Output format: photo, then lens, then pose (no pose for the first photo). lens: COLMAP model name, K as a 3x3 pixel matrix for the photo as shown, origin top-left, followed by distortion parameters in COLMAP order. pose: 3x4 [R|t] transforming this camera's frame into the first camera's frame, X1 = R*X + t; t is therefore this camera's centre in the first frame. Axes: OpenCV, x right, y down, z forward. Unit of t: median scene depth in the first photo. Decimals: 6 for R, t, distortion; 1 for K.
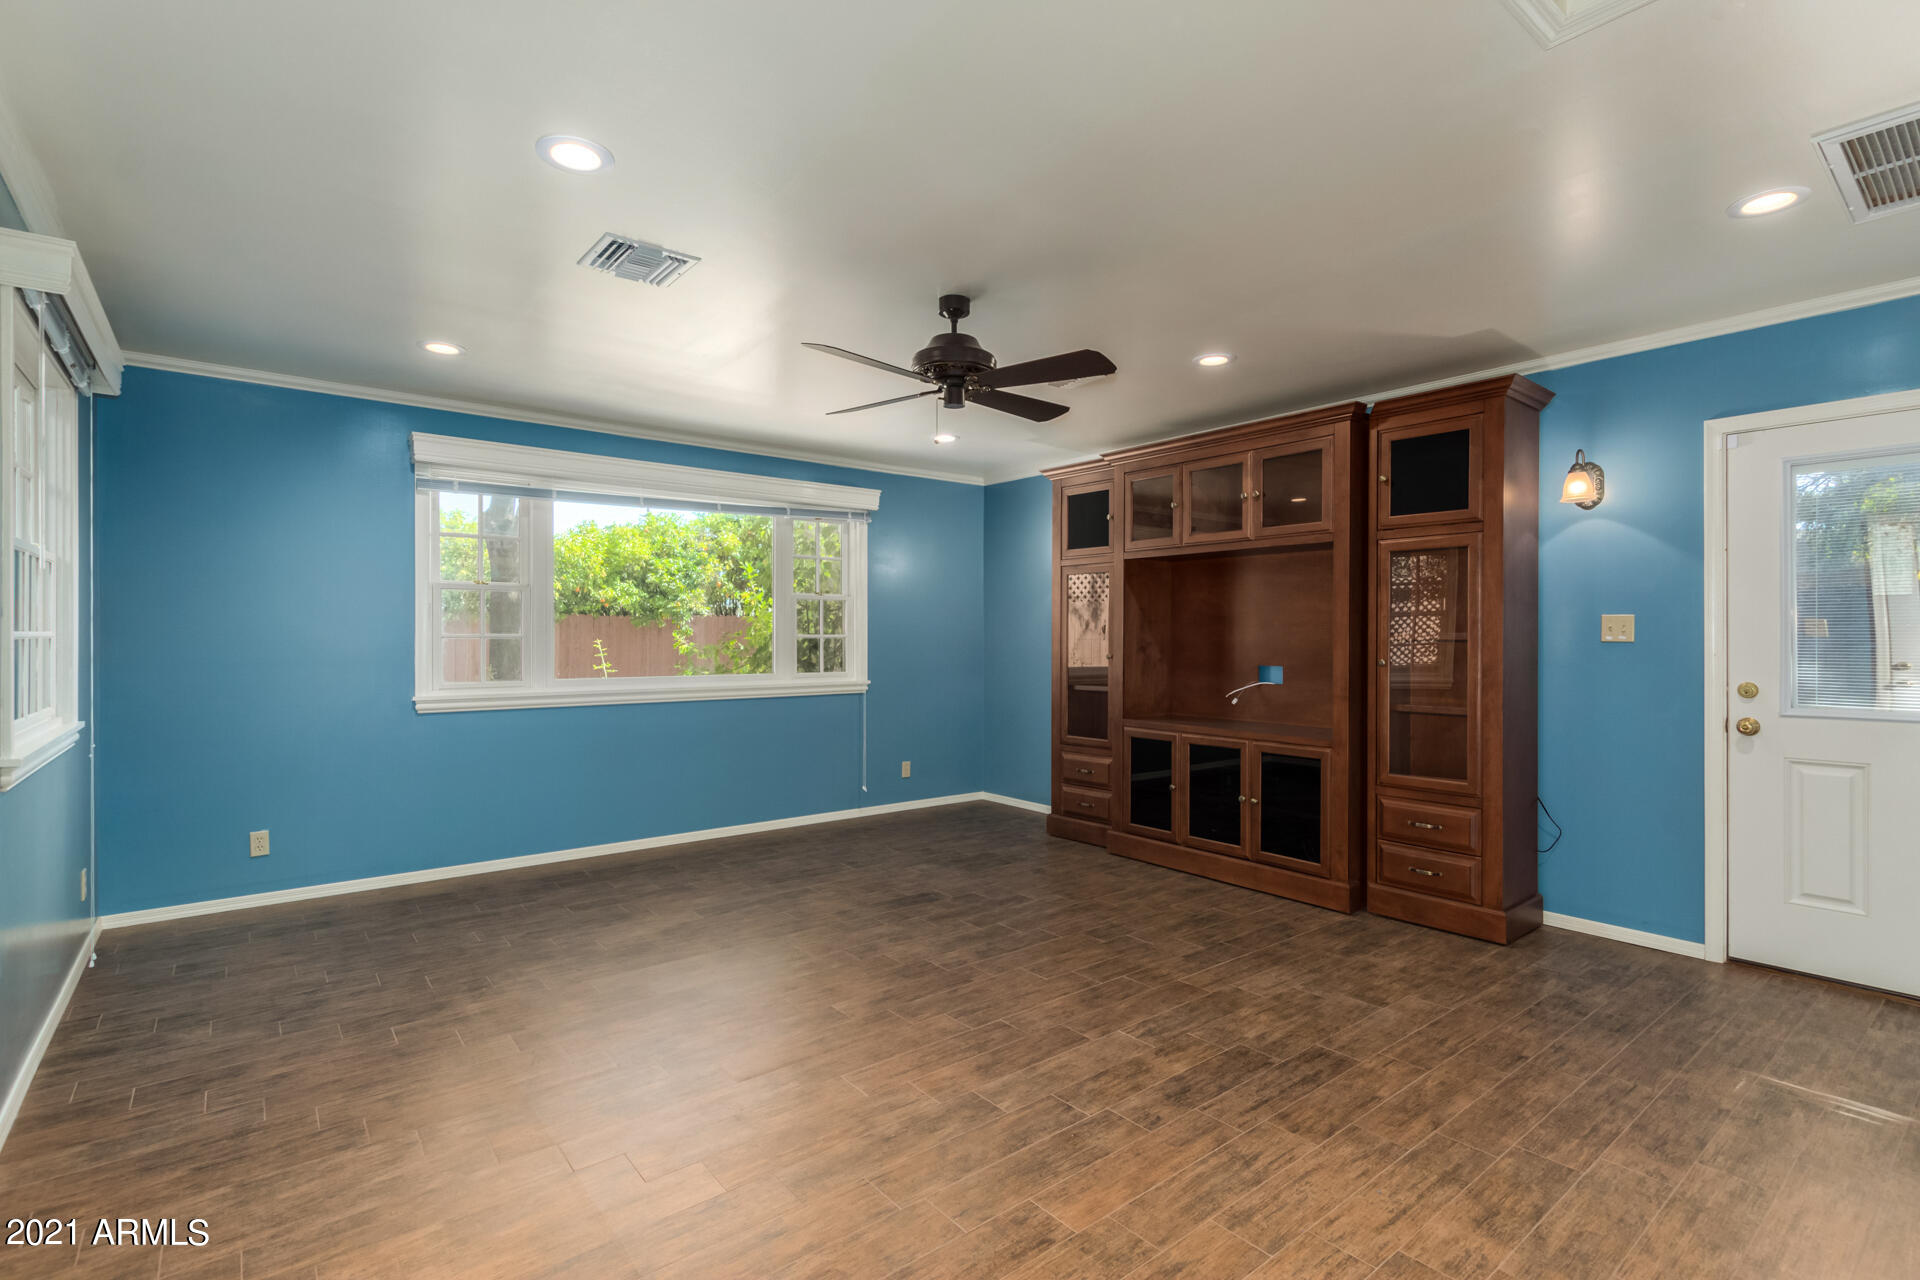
lens RADIAL K [[897.3, 0, 972.3], [0, 897.3, 635.9], [0, 0, 1]] dist [0.013524, -0.005594]
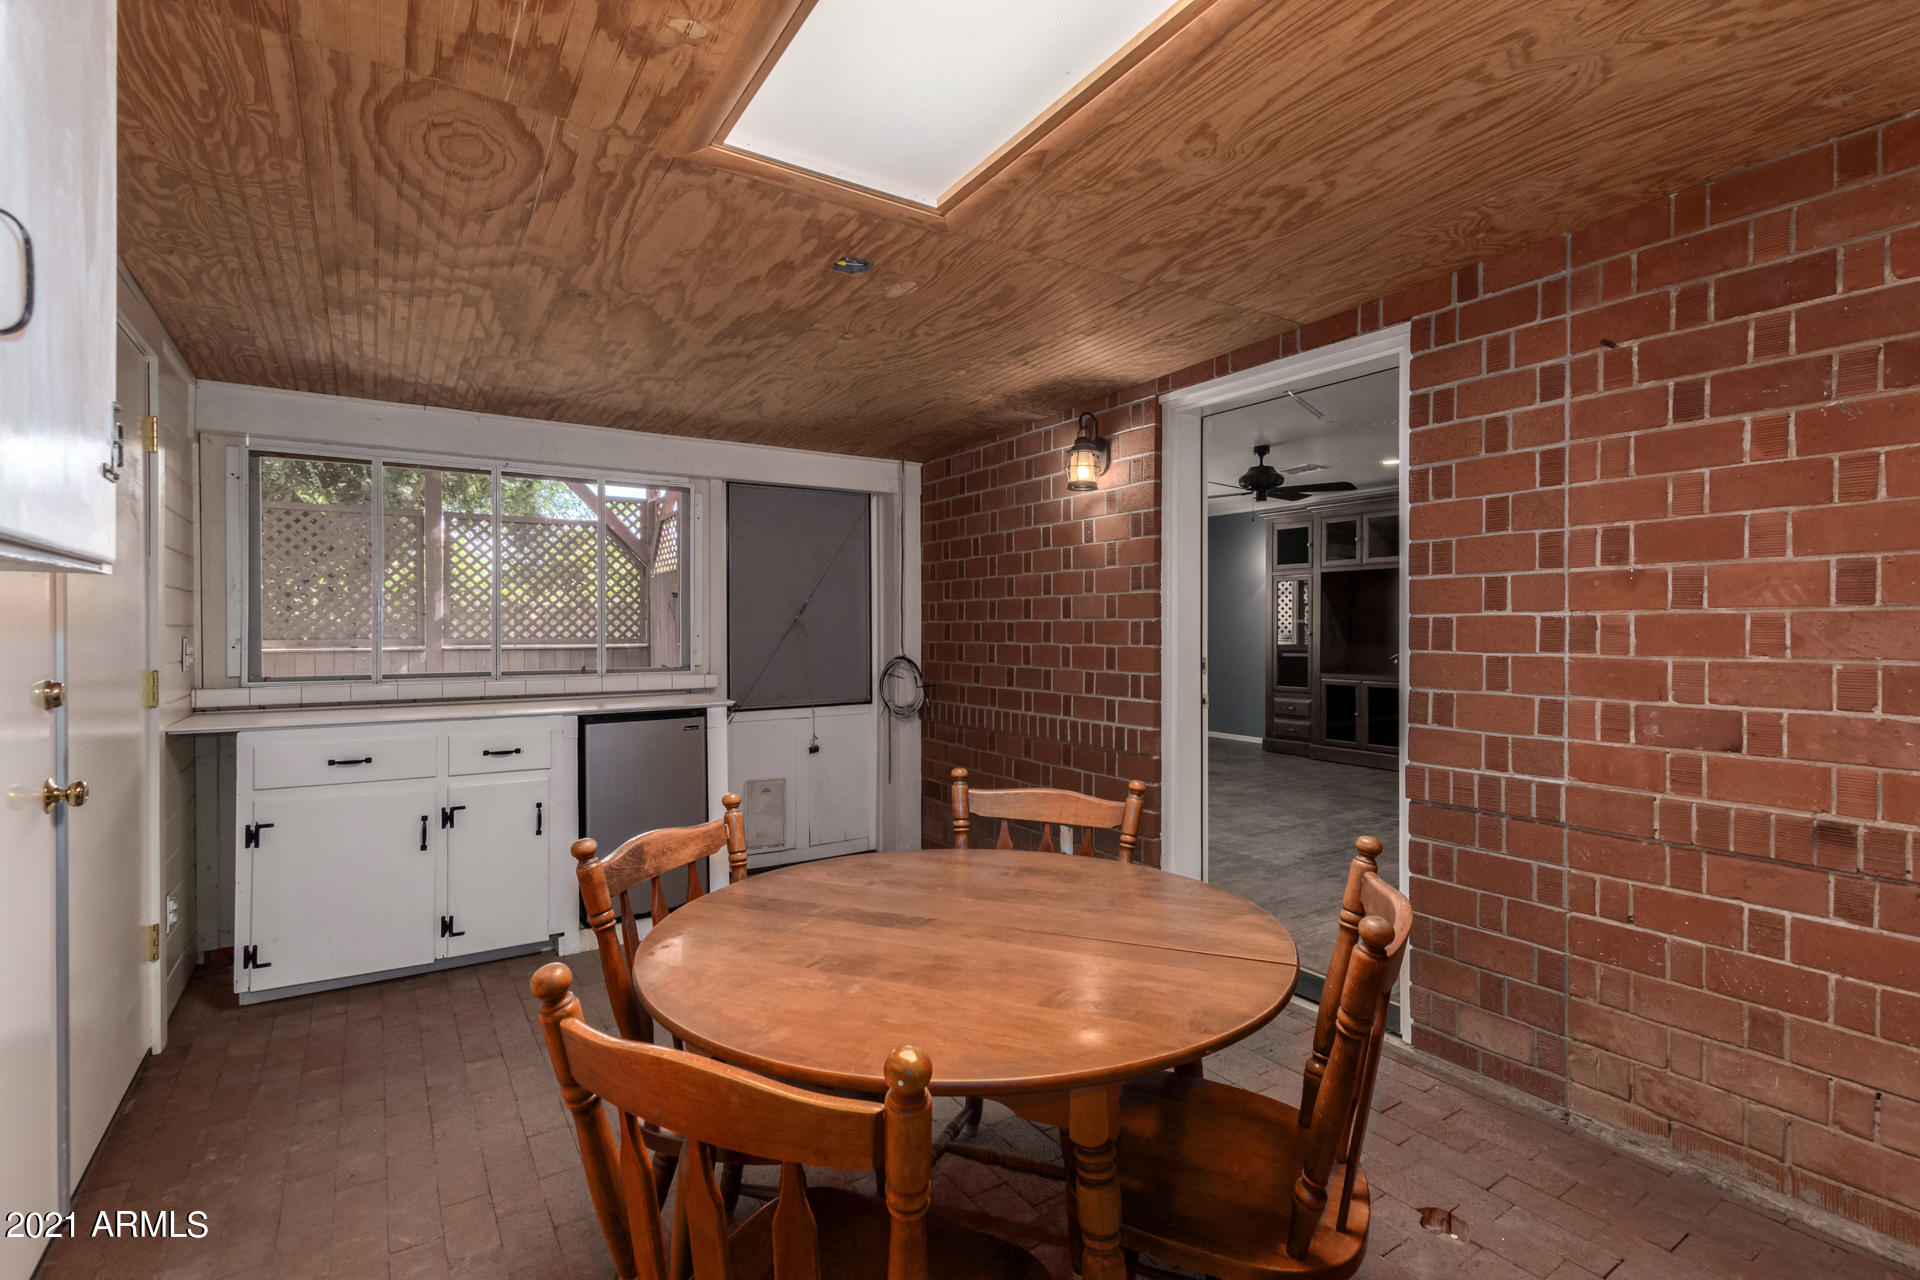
lens RADIAL K [[897.3, 0, 970.2], [0, 897.3, 629.1], [0, 0, 1]] dist [0.013524, -0.005594]
pose [[0.993769, 0.003724, -0.111395, -0.344684], [-0.003825, 0.999992, -0.000693, 0.023066], [0.111391, 0.001115, 0.993776, -0.819612]]
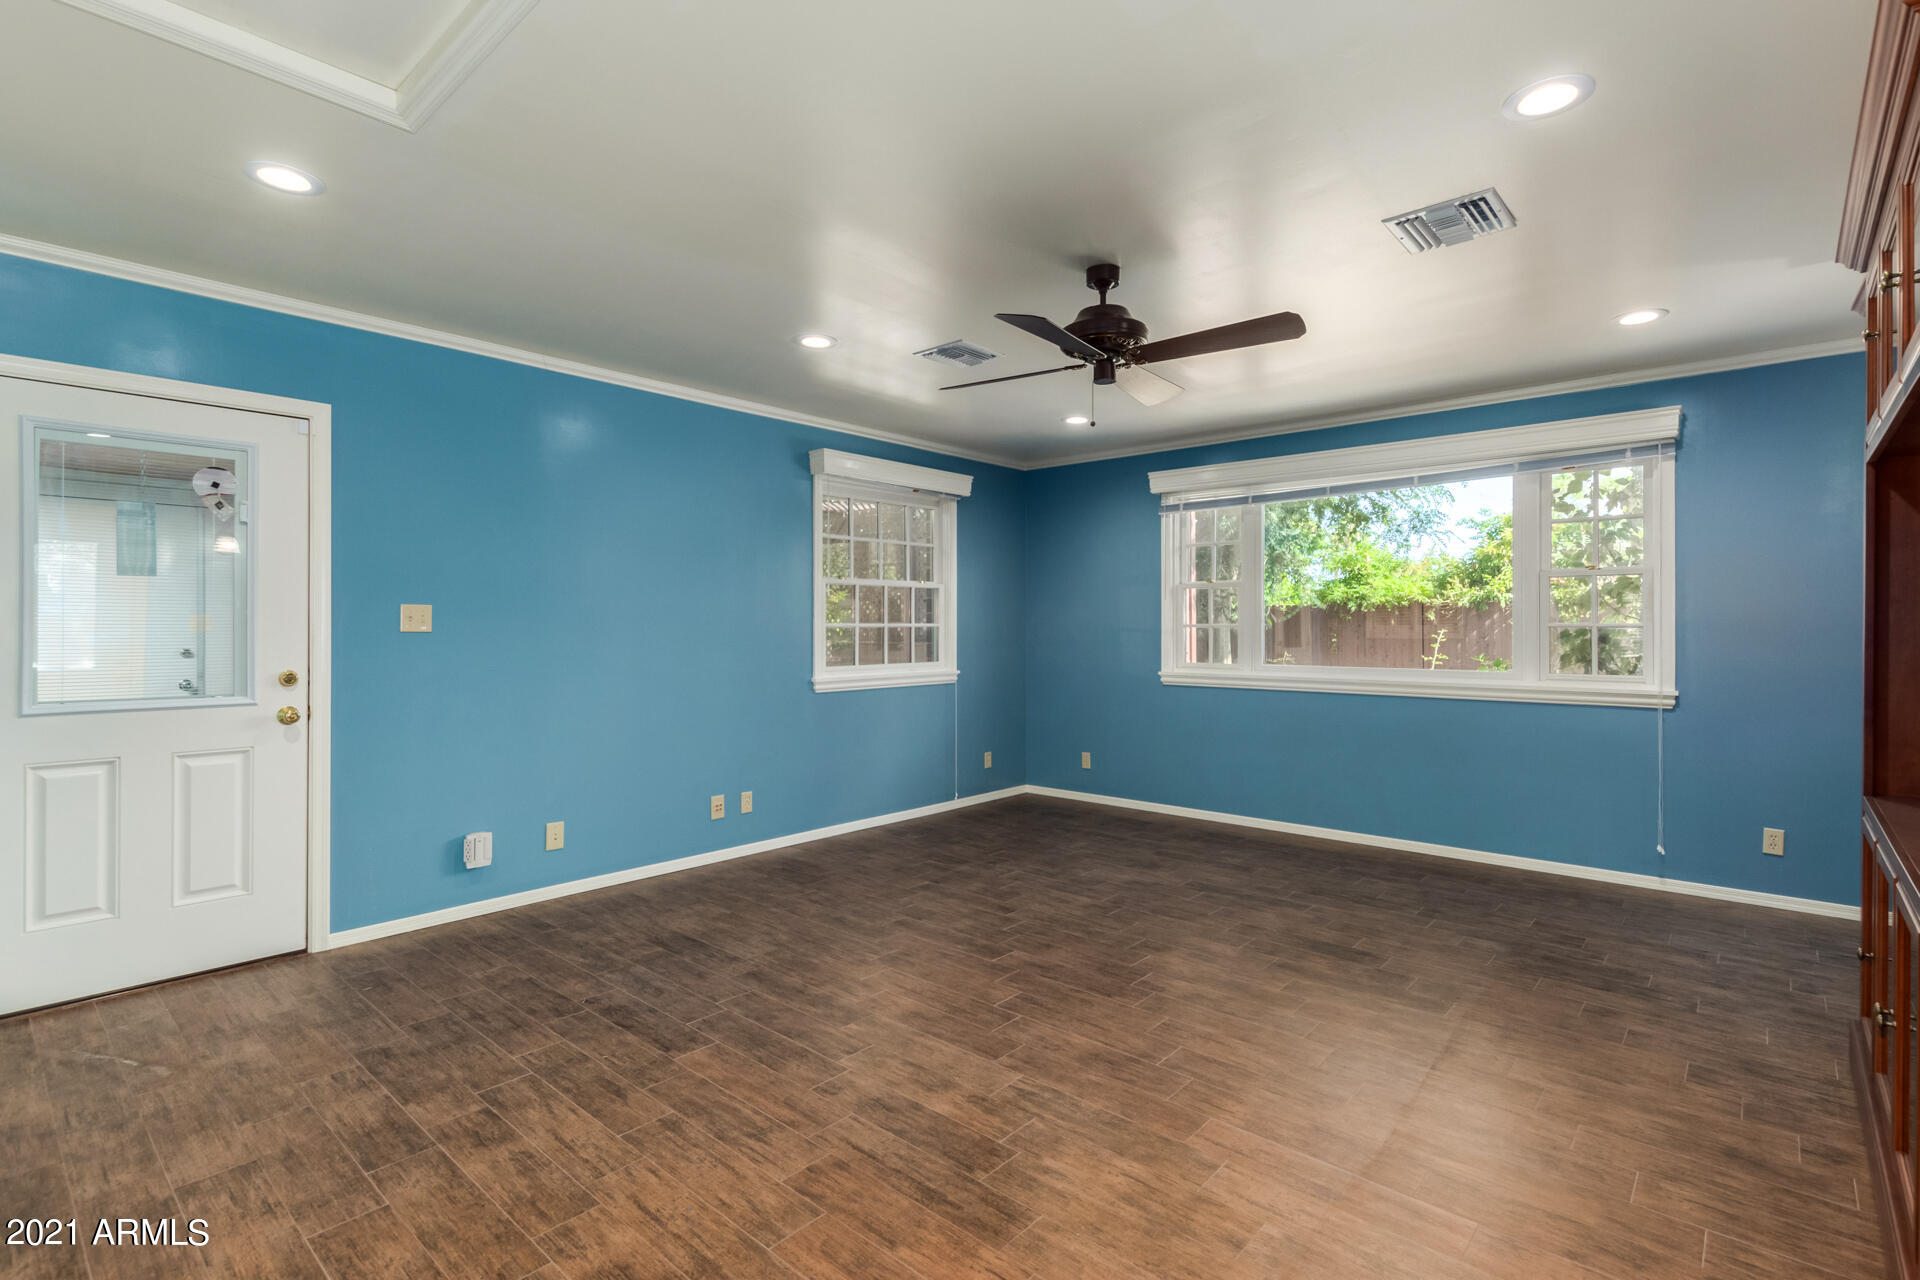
lens RADIAL K [[897.3, 0, 963.4], [0, 897.3, 635.8], [0, 0, 1]] dist [0.013524, -0.005594]
pose [[0.162287, 0.009576, -0.986697, 0.709533], [0.001688, 0.999949, 0.009982, 0.001146], [0.986742, -0.003285, 0.162262, 0.560686]]
